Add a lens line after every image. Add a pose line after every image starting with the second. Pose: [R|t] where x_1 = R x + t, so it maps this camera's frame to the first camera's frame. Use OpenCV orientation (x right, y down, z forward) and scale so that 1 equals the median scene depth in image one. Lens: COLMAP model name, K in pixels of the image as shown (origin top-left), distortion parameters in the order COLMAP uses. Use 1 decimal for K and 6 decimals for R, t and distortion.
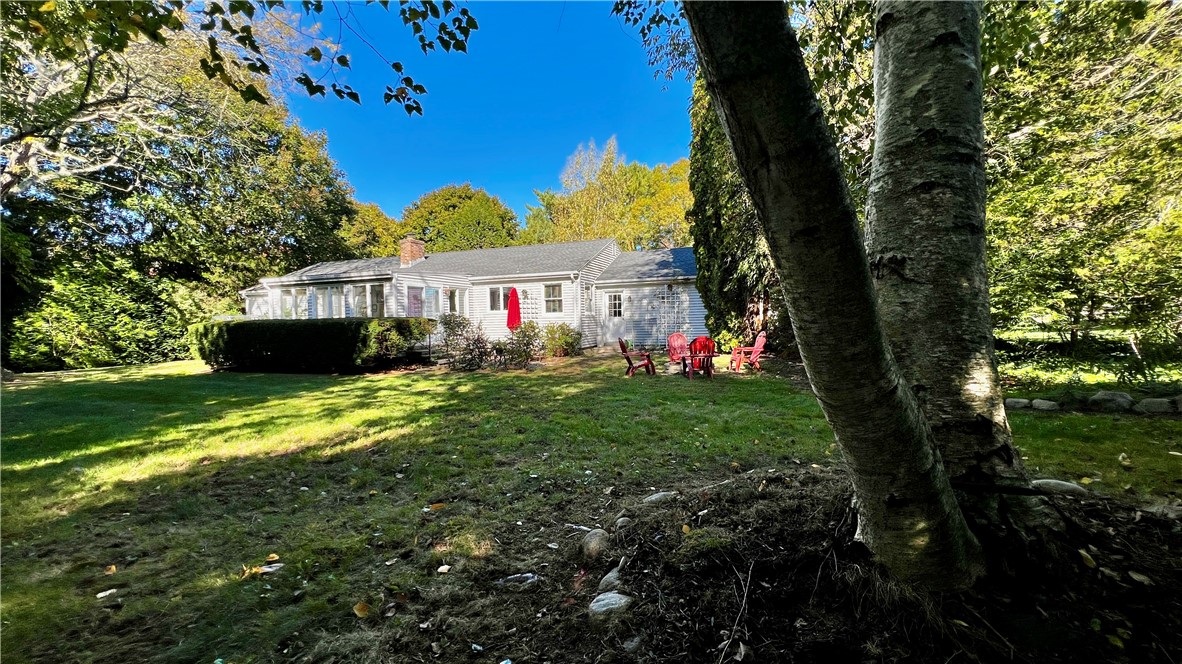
lens RADIAL K [[473.5, 0, 591.0], [0, 473.5, 332.0], [0, 0, 1]] dist [-0.001197, -0.000066]
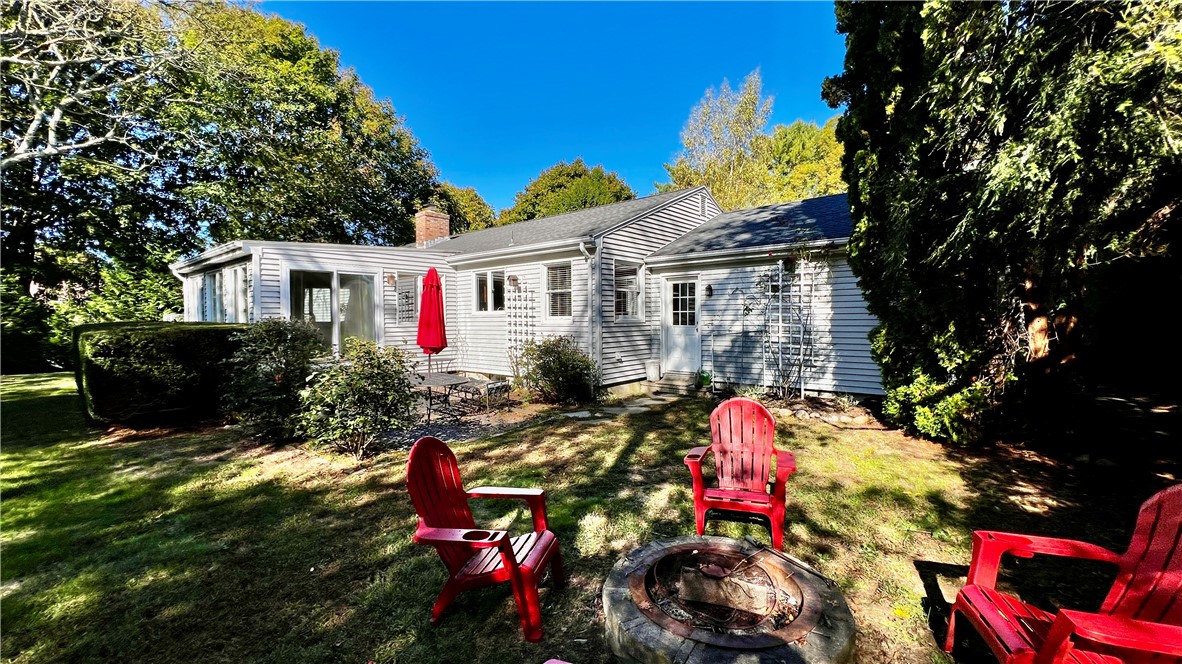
lens RADIAL K [[473.5, 0, 591.0], [0, 473.5, 332.0], [0, 0, 1]] dist [-0.001197, -0.000066]
pose [[0.942030, 0.026297, -0.334497, 0.112179], [-0.023271, 0.999644, 0.013052, -0.024805], [0.334721, -0.004511, 0.942306, 0.399956]]
